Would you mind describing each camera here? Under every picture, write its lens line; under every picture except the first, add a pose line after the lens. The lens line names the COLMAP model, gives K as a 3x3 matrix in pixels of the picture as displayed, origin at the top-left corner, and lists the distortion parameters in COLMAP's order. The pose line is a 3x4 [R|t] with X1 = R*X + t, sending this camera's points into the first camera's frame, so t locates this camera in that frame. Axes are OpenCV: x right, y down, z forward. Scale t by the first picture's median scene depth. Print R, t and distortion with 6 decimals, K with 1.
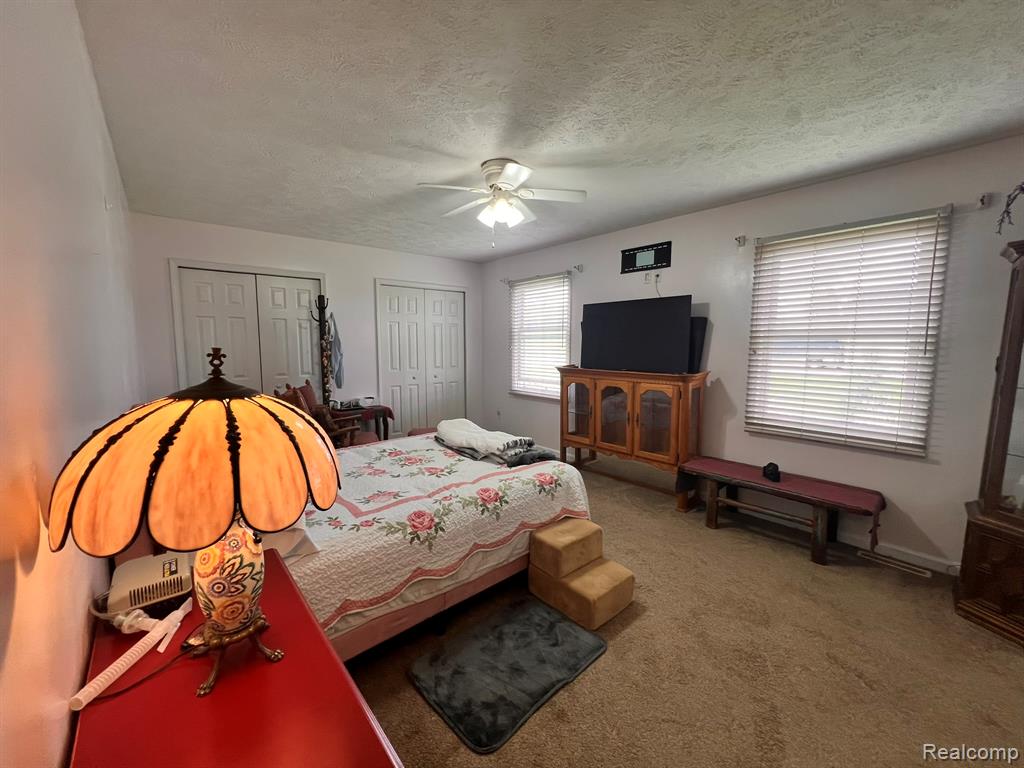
lens RADIAL K [[410.2, 0, 509.1], [0, 410.2, 381.5], [0, 0, 1]] dist [-0.001952, 0.000943]
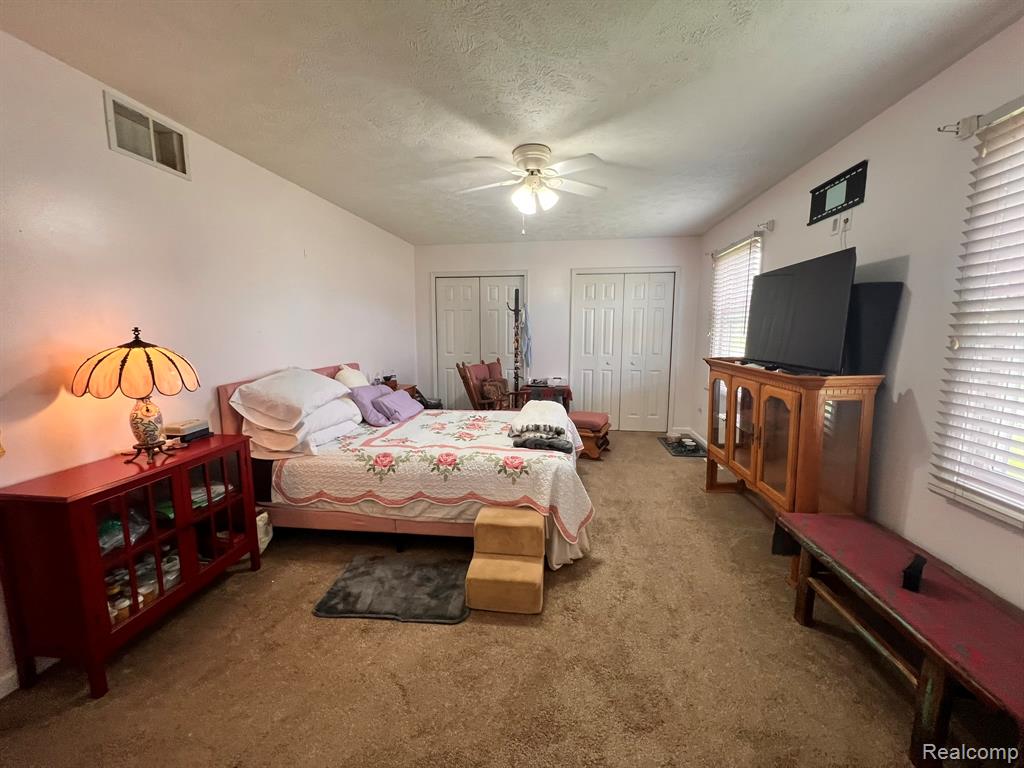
lens RADIAL K [[410.2, 0, 509.1], [0, 410.2, 381.5], [0, 0, 1]] dist [-0.001952, 0.000943]
pose [[0.668142, 0.093735, -0.738106, 0.818735], [-0.071227, 0.995534, 0.061951, -0.022160], [0.740617, 0.011181, 0.671834, 0.317580]]
